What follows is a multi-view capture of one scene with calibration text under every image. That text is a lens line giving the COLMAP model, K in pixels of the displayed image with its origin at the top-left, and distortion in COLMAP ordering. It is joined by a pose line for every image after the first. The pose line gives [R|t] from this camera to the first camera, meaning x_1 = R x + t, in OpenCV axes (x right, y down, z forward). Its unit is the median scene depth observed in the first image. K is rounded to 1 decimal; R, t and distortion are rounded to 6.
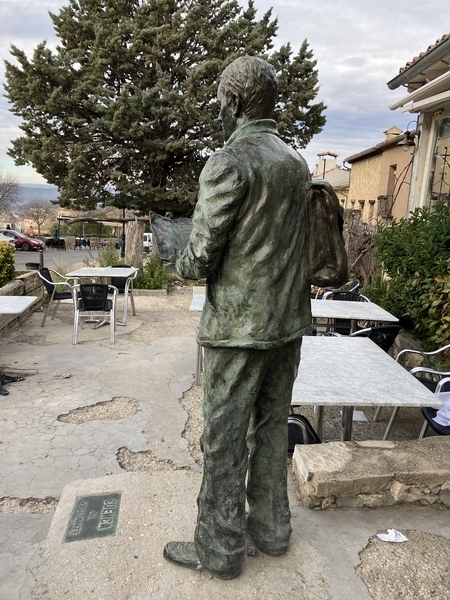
lens RADIAL K [[486.9, 0, 225.0], [0, 486.9, 300.0], [0, 0, 1]] dist [0.004300, -0.000154]
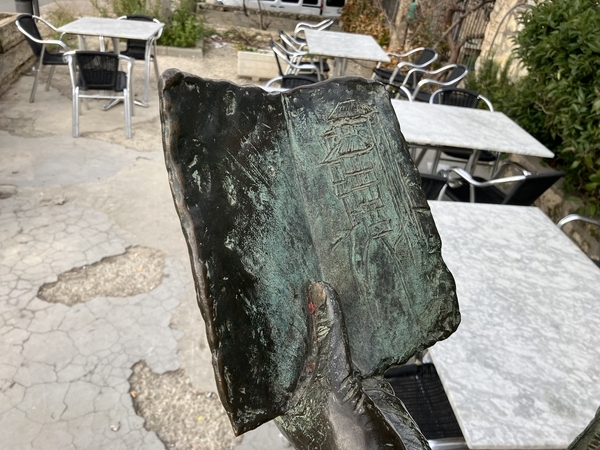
lens RADIAL K [[518.1, 0, 300.0], [0, 518.1, 225.0], [0, 0, 1]] dist [0.007093, 0.008797]
pose [[0.996322, 0.037769, 0.076919, -0.042199], [-0.060370, 0.946420, 0.317245, -0.069303], [-0.060816, -0.320722, 0.945219, 0.288004]]
